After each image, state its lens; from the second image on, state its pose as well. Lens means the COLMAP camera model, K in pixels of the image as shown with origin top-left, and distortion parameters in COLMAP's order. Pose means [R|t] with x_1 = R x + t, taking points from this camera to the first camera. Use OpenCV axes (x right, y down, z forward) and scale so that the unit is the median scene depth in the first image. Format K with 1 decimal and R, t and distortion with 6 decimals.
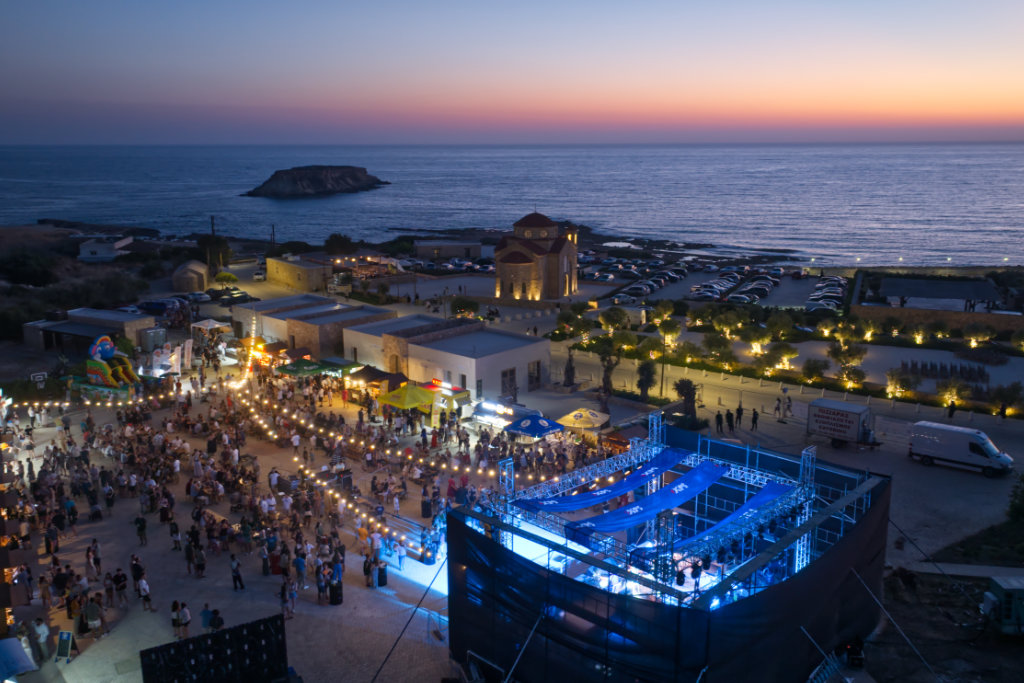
lens RADIAL K [[844.5, 0, 512.0], [0, 844.5, 341.5], [0, 0, 1]] dist [0.044736, -0.073909]
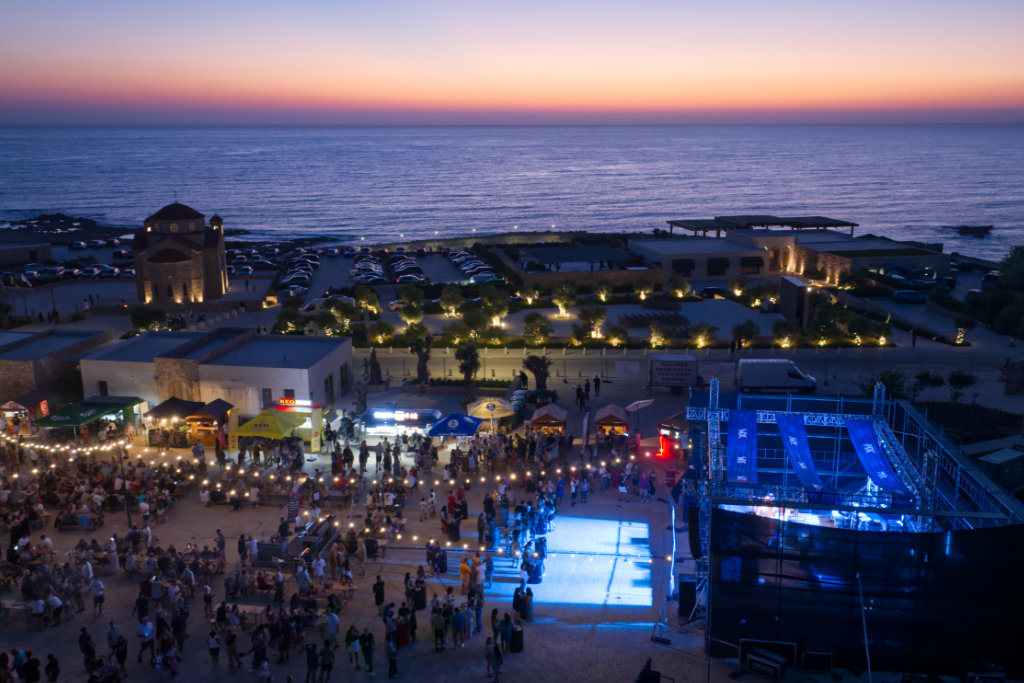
lens RADIAL K [[844.5, 0, 512.0], [0, 844.5, 341.5], [0, 0, 1]] dist [0.044736, -0.073909]
pose [[0.824452, -0.135233, 0.549536, -0.282267], [0.124100, 0.990597, 0.057588, -0.026284], [-0.552157, 0.020719, 0.833483, 0.112051]]
